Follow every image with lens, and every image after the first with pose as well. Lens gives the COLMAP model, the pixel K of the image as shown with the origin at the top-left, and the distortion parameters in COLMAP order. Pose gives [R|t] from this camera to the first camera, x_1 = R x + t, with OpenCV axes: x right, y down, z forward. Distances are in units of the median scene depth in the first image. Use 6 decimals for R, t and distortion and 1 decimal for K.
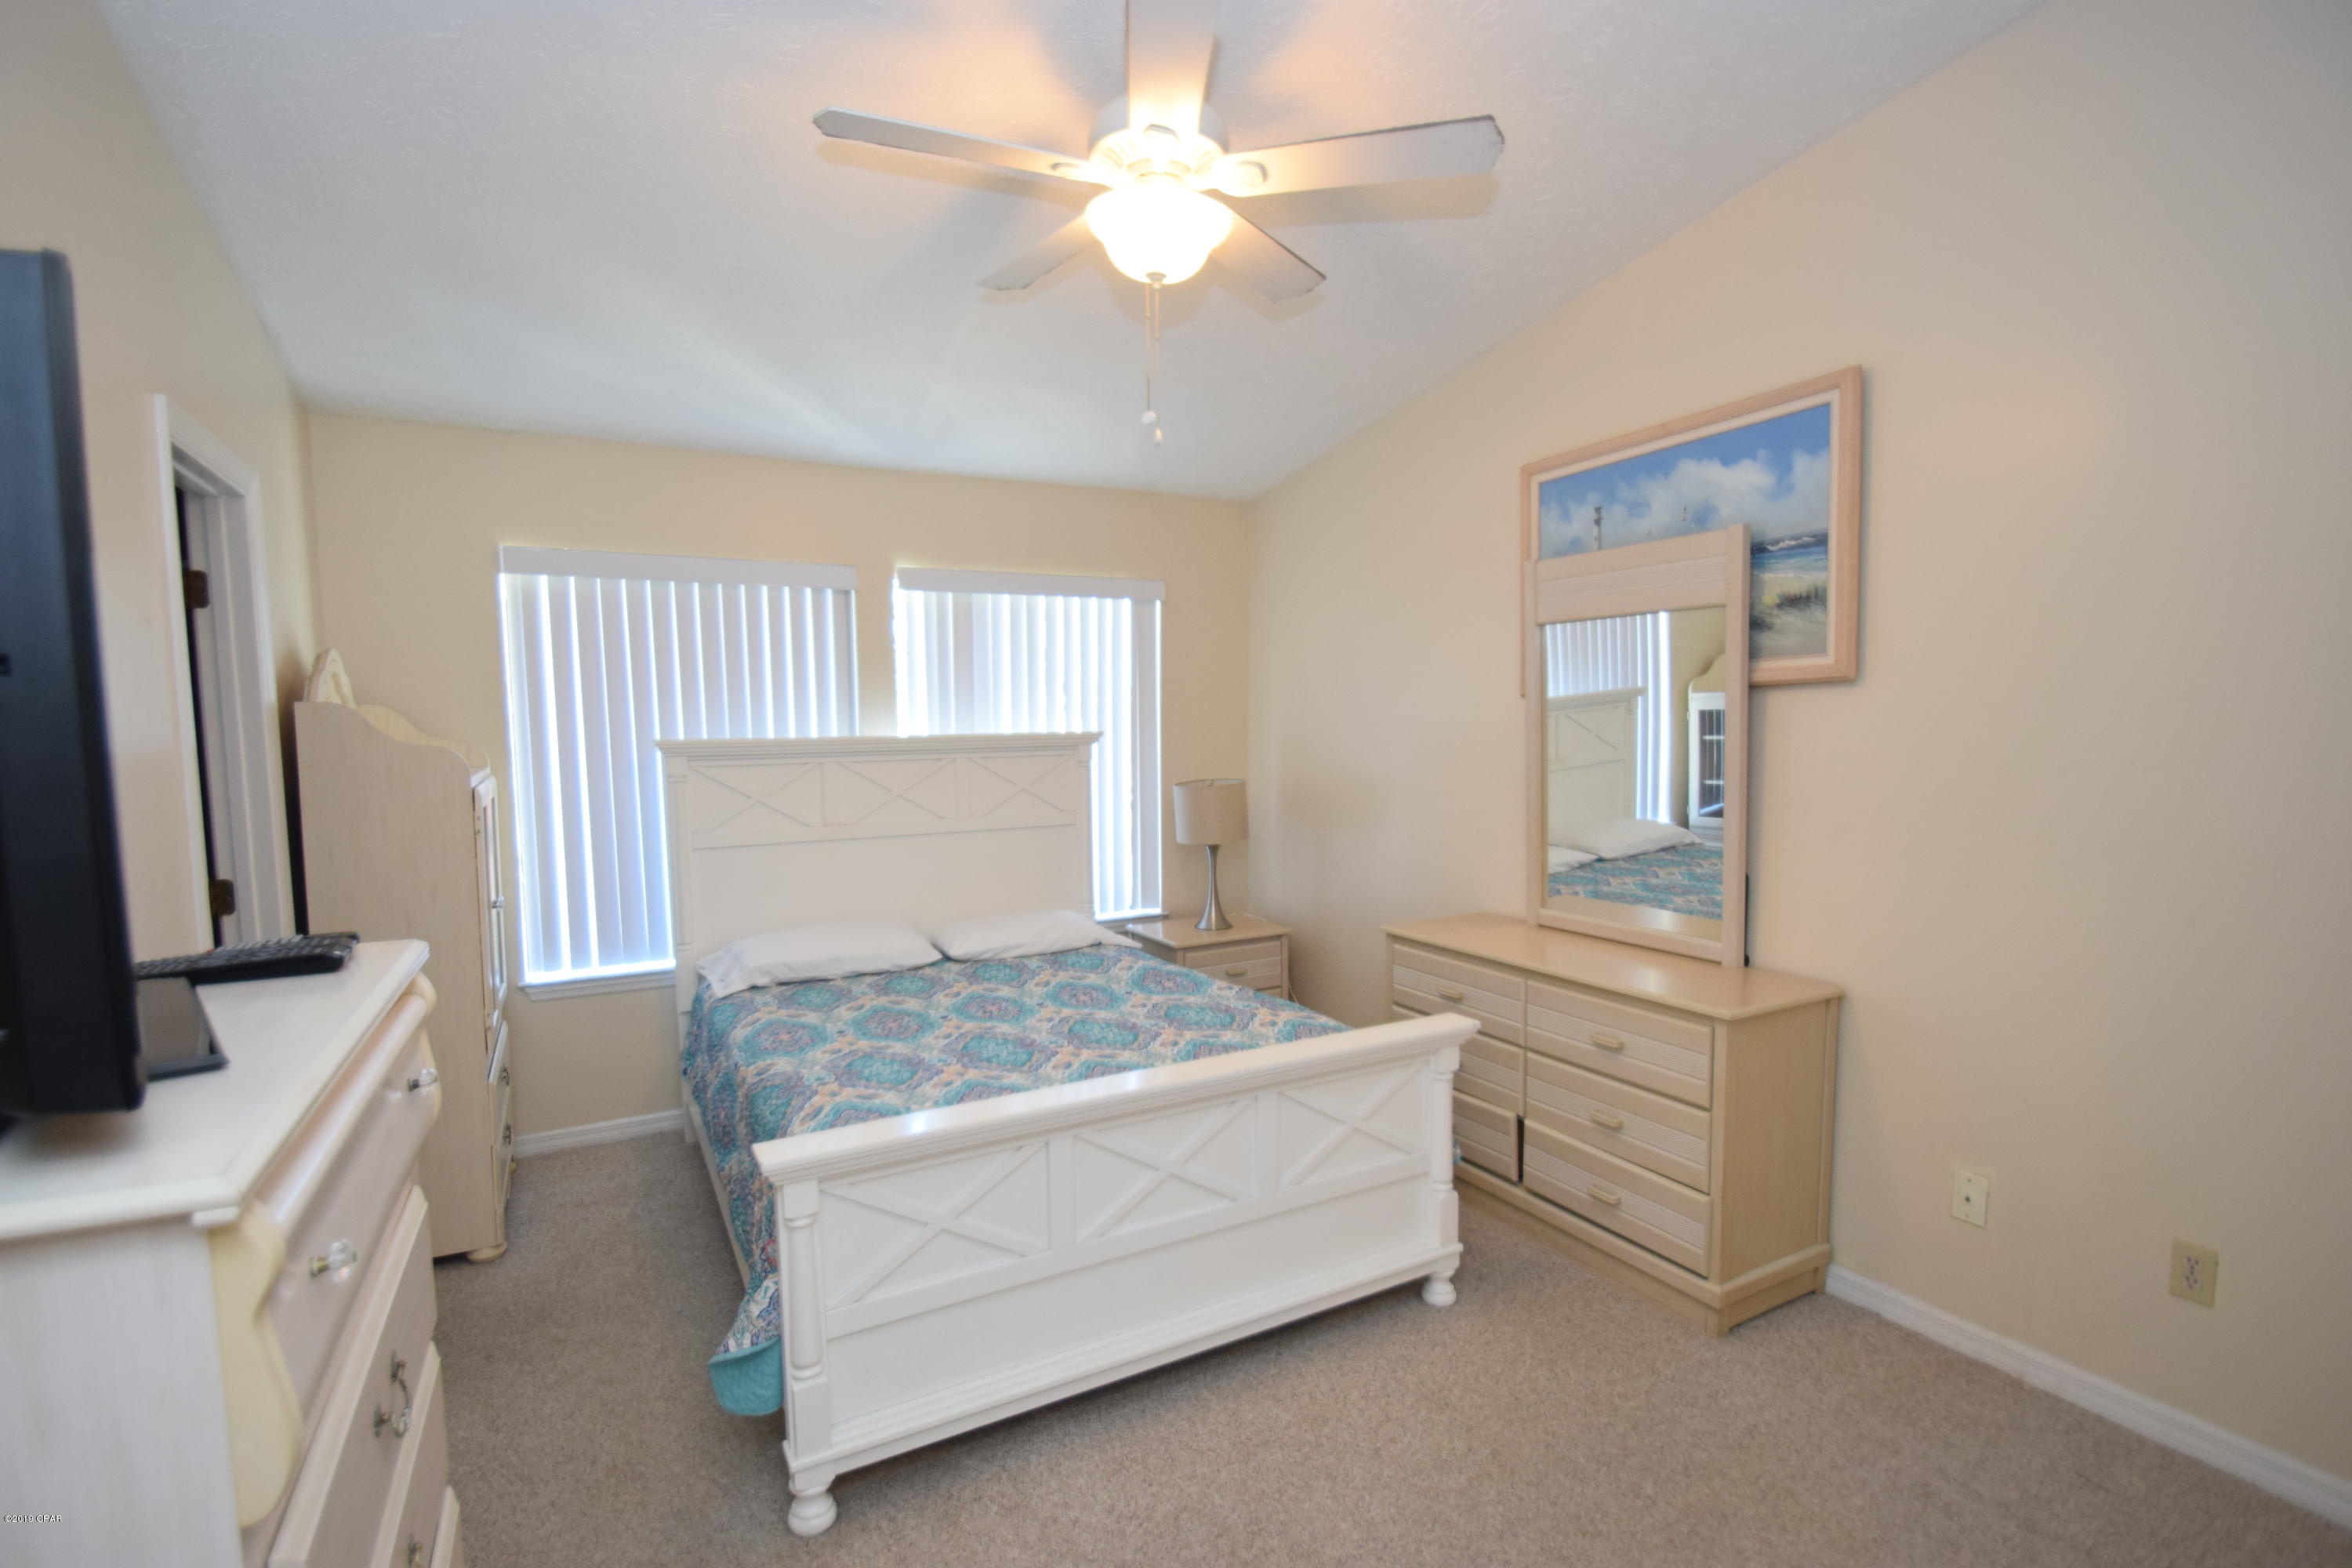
lens RADIAL K [[1069.1, 0, 1151.5], [0, 1069.1, 791.6], [0, 0, 1]] dist [-0.002371, -0.000449]
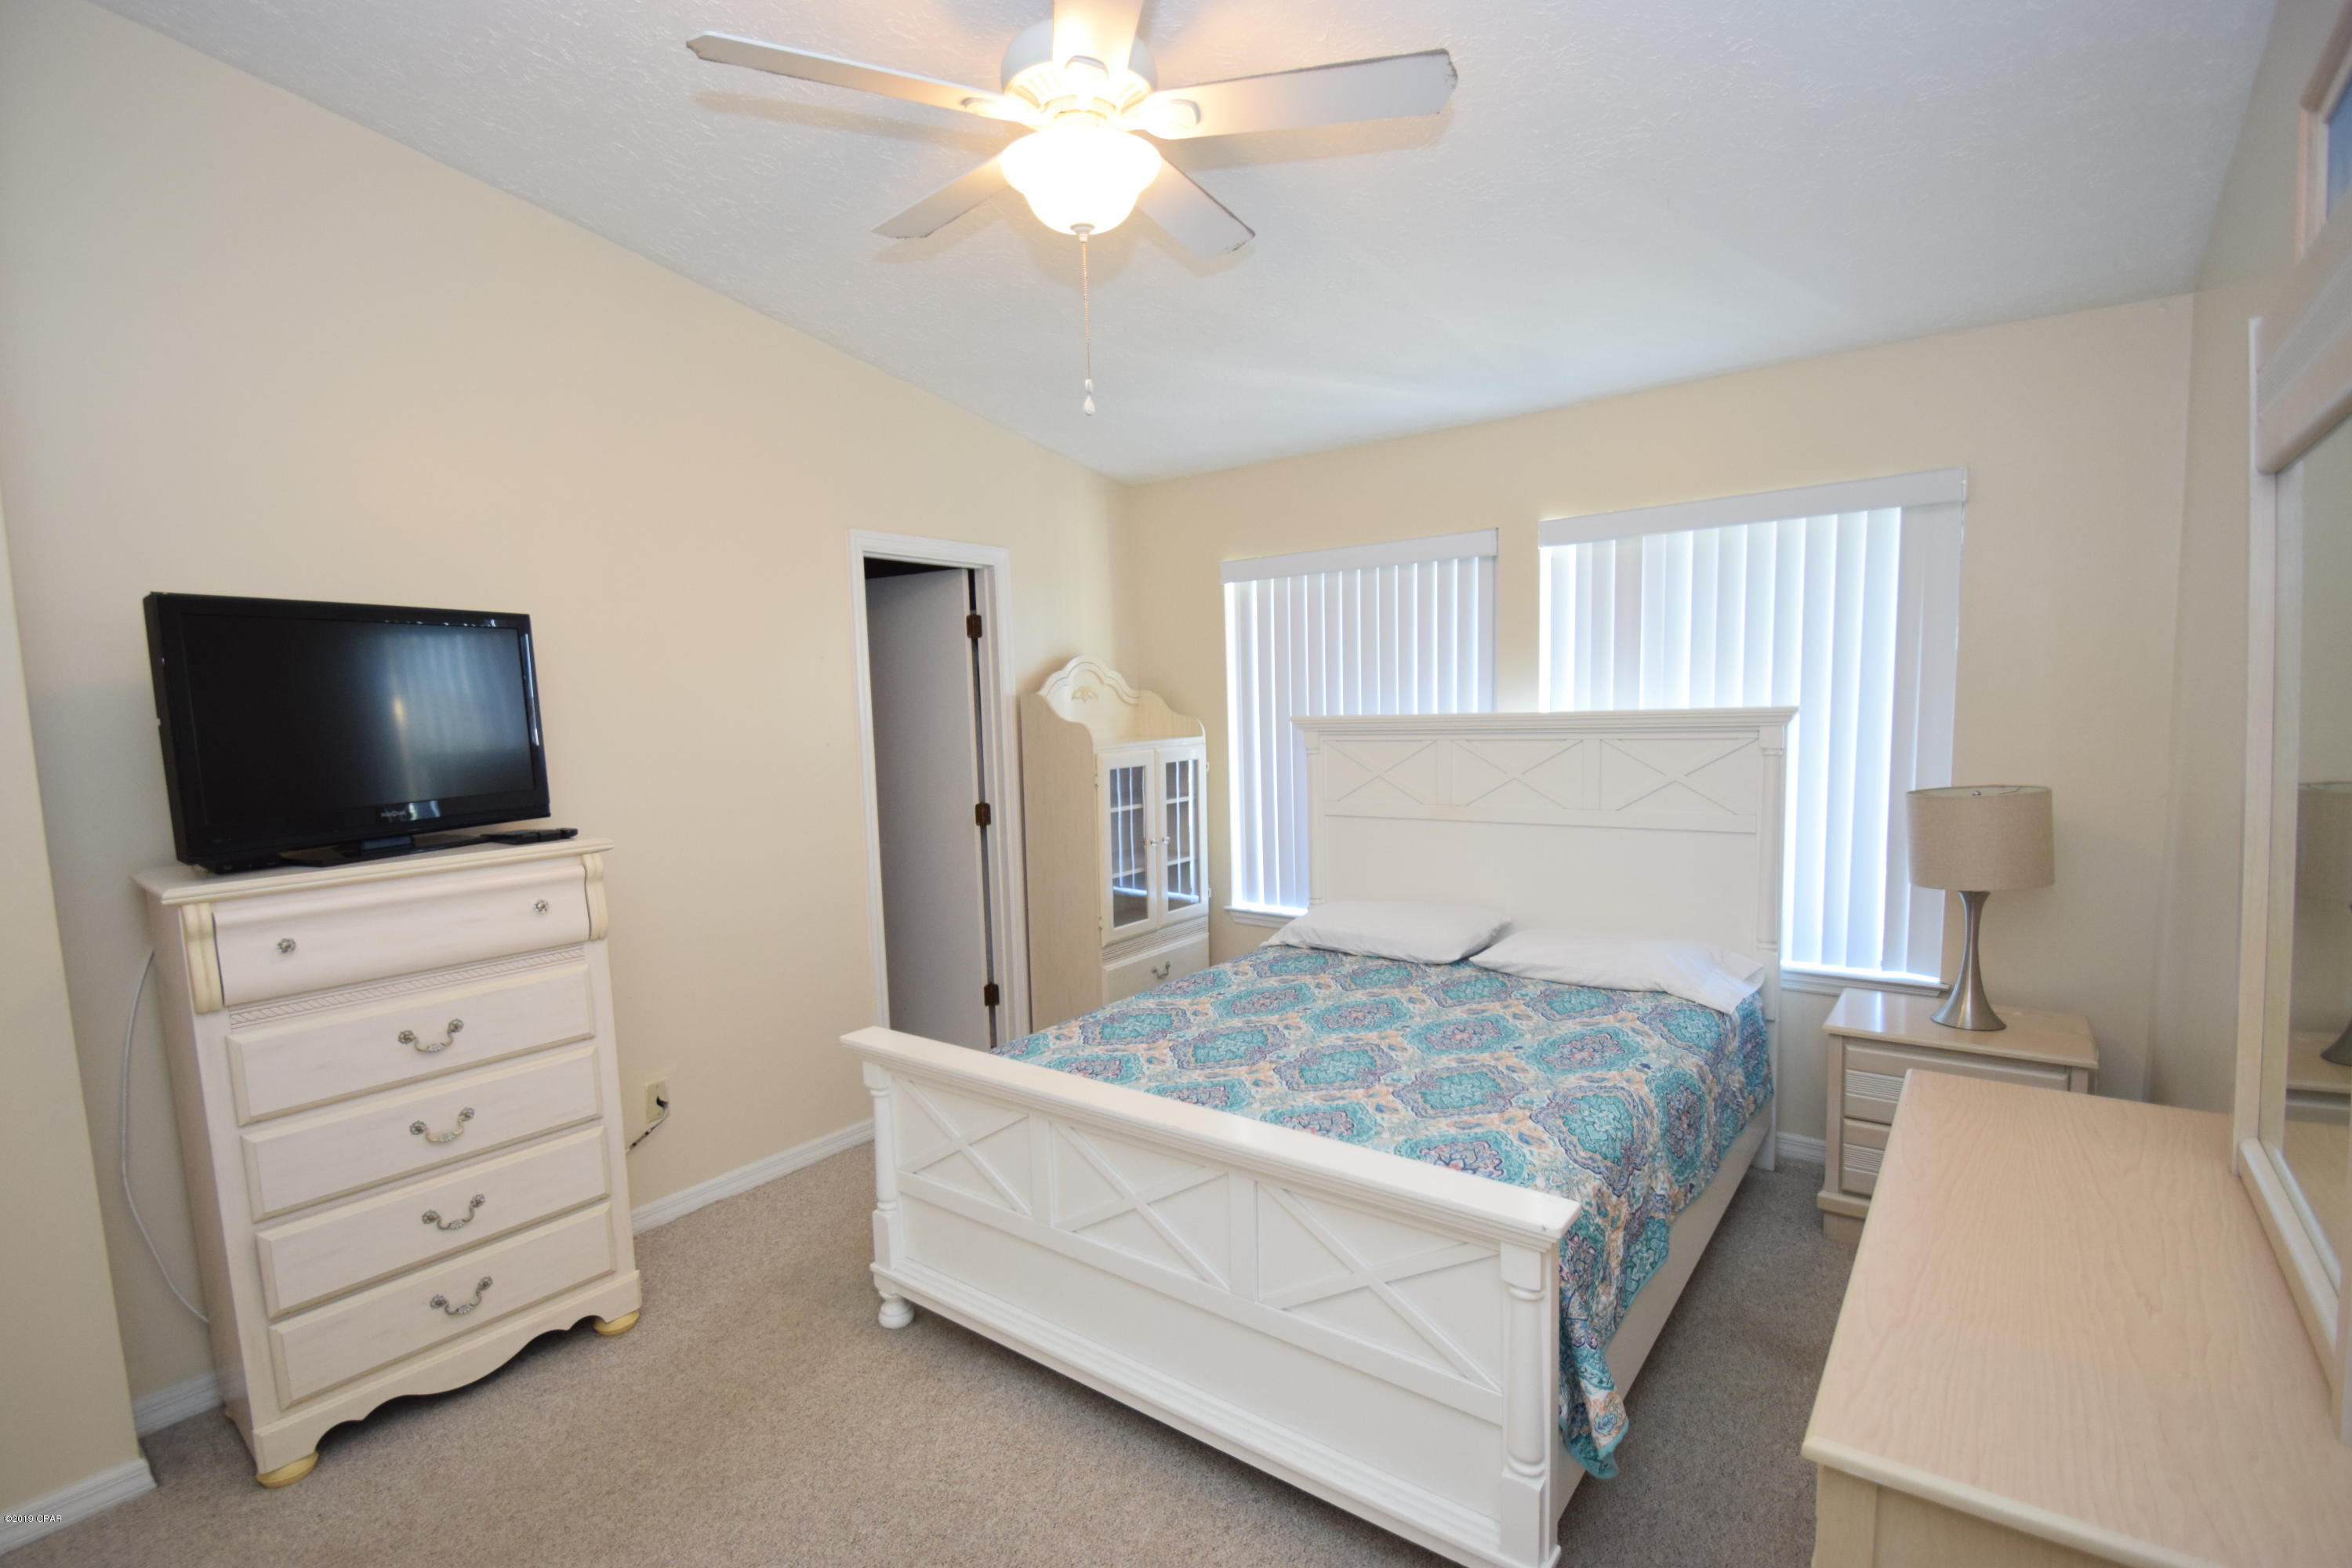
lens RADIAL K [[1069.1, 0, 1161.1], [0, 1069.1, 795.5], [0, 0, 1]] dist [-0.002371, -0.000449]
pose [[0.417786, 0.078029, -0.905189, 0.455865], [-0.036583, 0.996942, 0.069053, -0.033699], [0.907809, 0.004265, 0.419363, 0.345590]]
